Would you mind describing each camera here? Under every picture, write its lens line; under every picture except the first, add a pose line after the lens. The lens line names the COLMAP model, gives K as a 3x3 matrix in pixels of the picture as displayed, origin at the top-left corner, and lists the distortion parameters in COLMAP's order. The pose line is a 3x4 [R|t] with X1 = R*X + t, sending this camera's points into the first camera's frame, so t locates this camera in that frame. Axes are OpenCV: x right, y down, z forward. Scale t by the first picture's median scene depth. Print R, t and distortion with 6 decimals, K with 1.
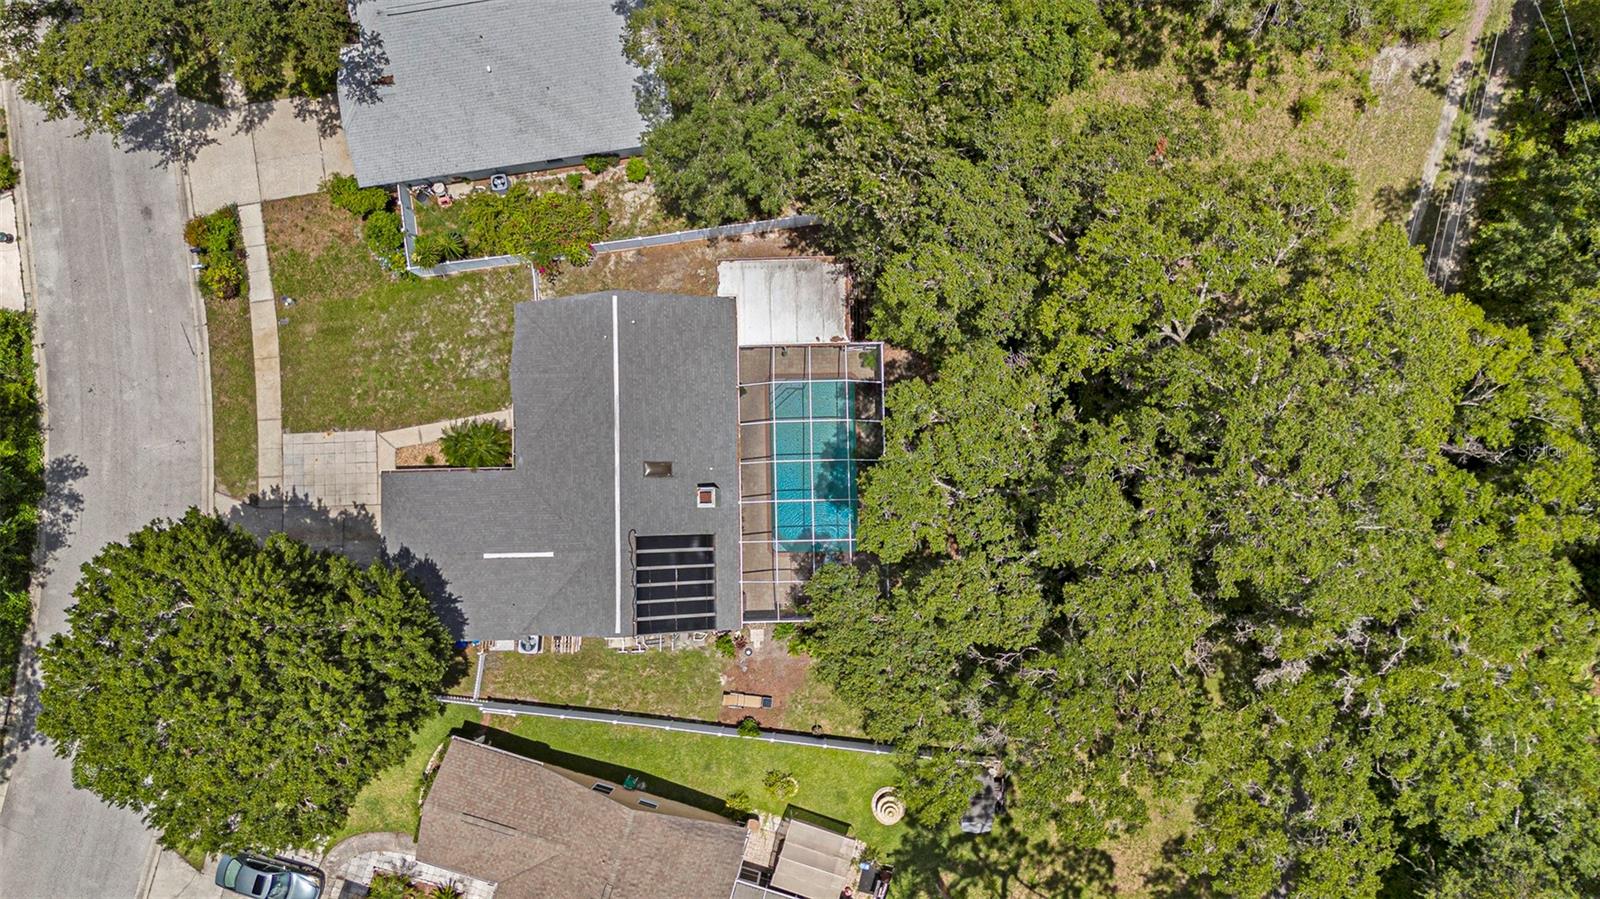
lens RADIAL K [[1141.8, 0, 800.0], [0, 1141.8, 449.5], [0, 0, 1]] dist [0.042300, -0.002491]
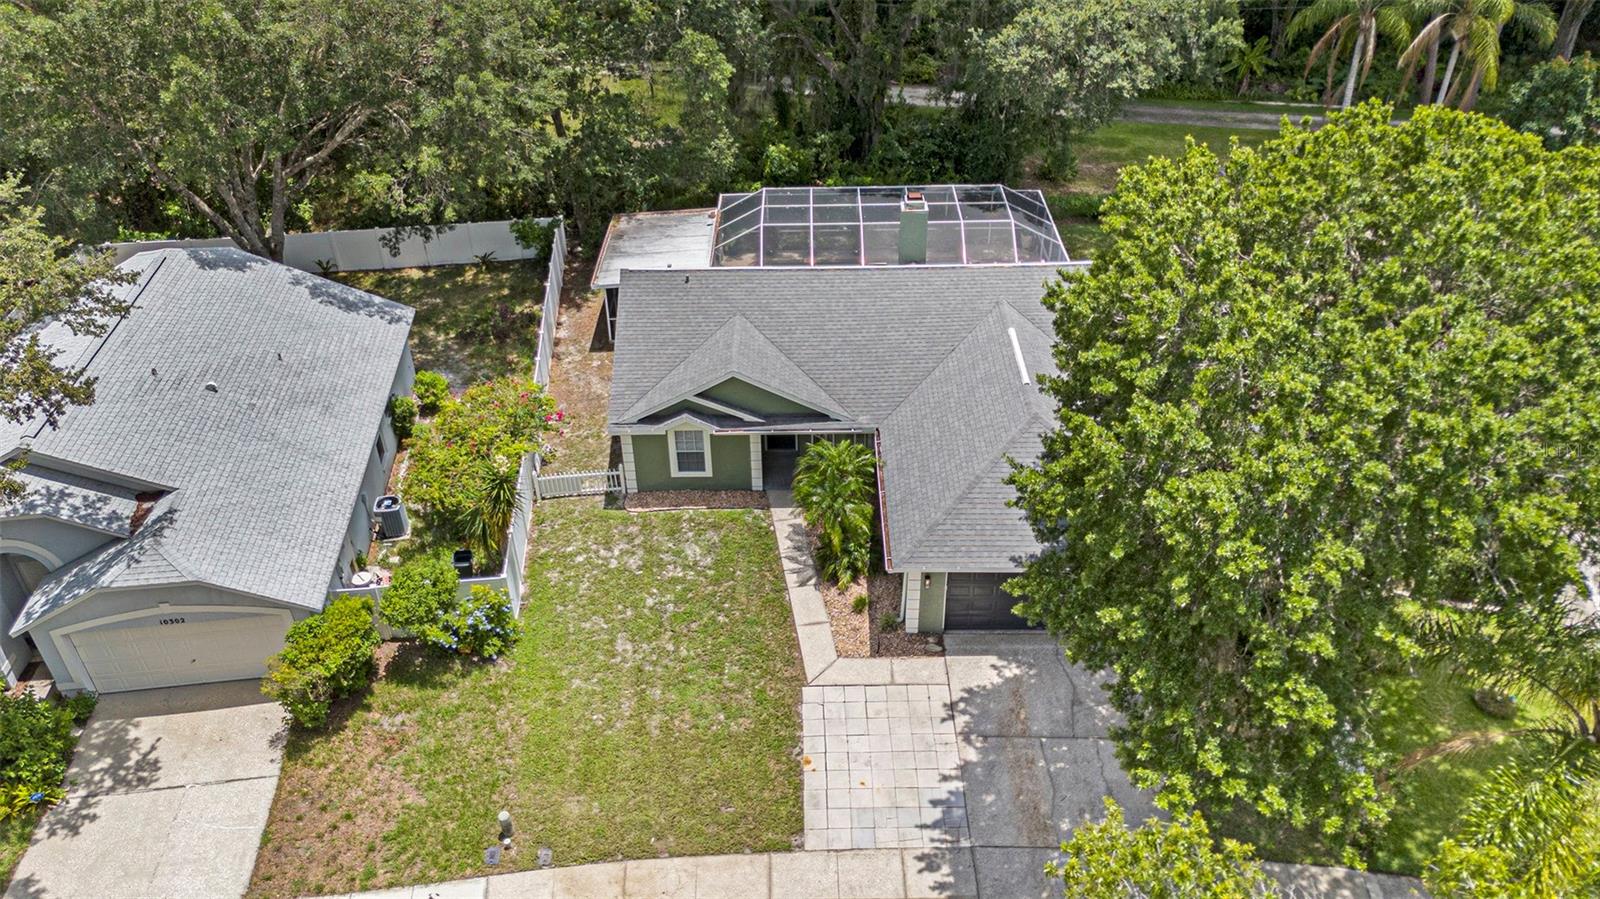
lens RADIAL K [[1141.8, 0, 800.0], [0, 1141.8, 449.5], [0, 0, 1]] dist [0.042300, -0.002491]
pose [[0.021850, -0.562835, 0.826280, -0.734489], [0.995042, 0.092450, 0.036661, -0.045525], [-0.097024, 0.821383, 0.562065, 0.624462]]
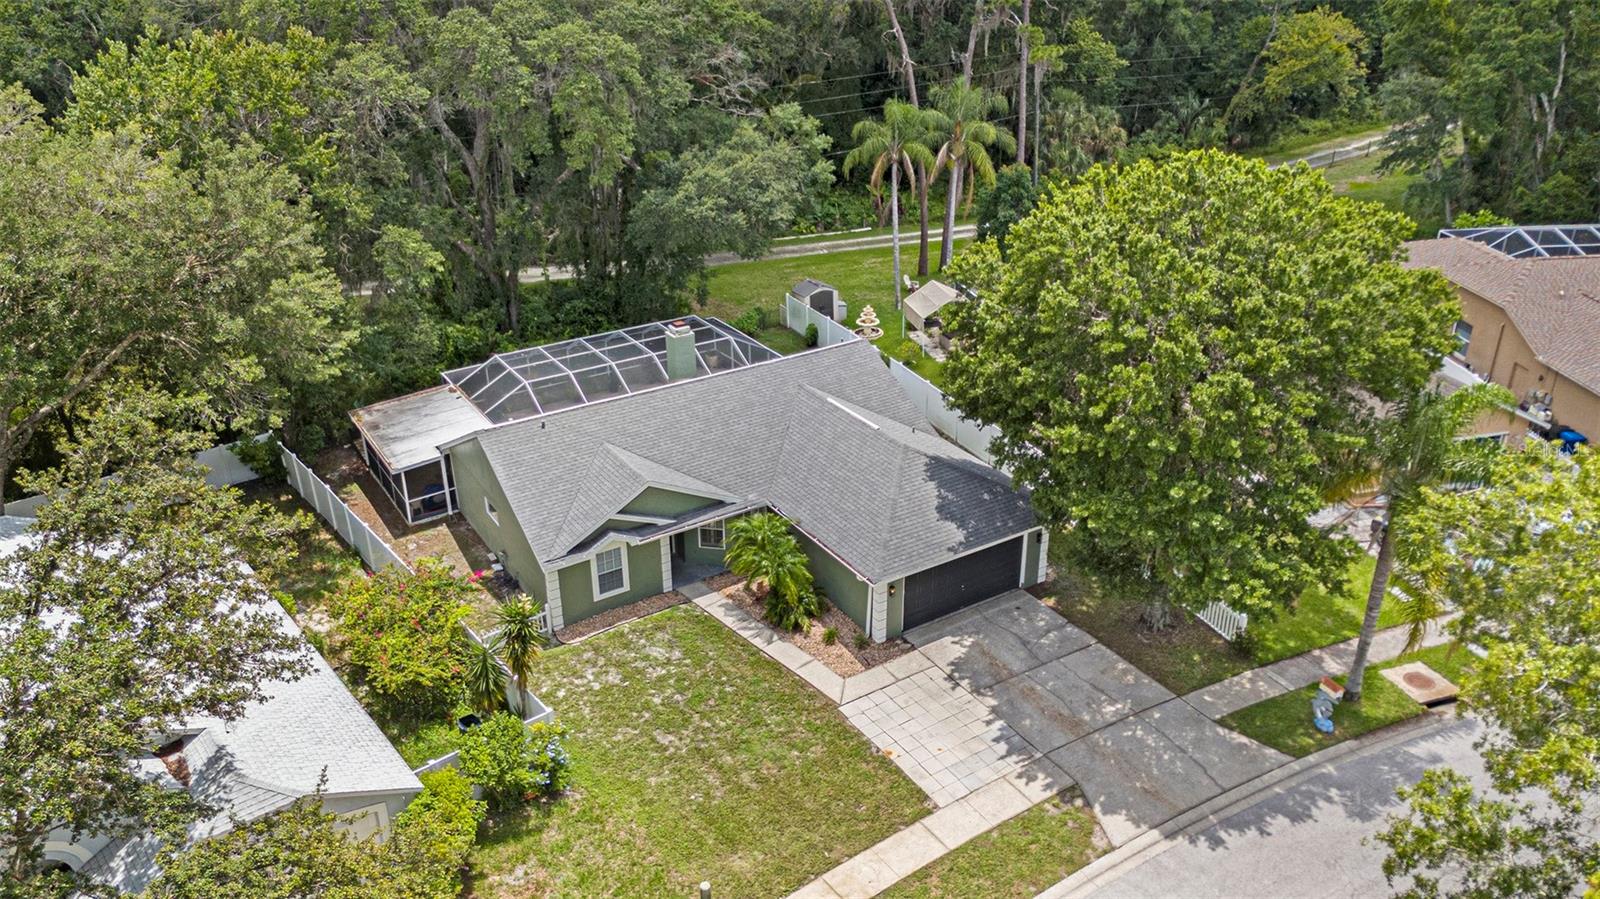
lens RADIAL K [[1141.8, 0, 800.0], [0, 1141.8, 449.5], [0, 0, 1]] dist [0.042300, -0.002491]
pose [[-0.512792, -0.361316, 0.778778, -0.773166], [0.855224, -0.135663, 0.500188, -0.312012], [-0.075074, 0.922522, 0.378573, 0.654675]]
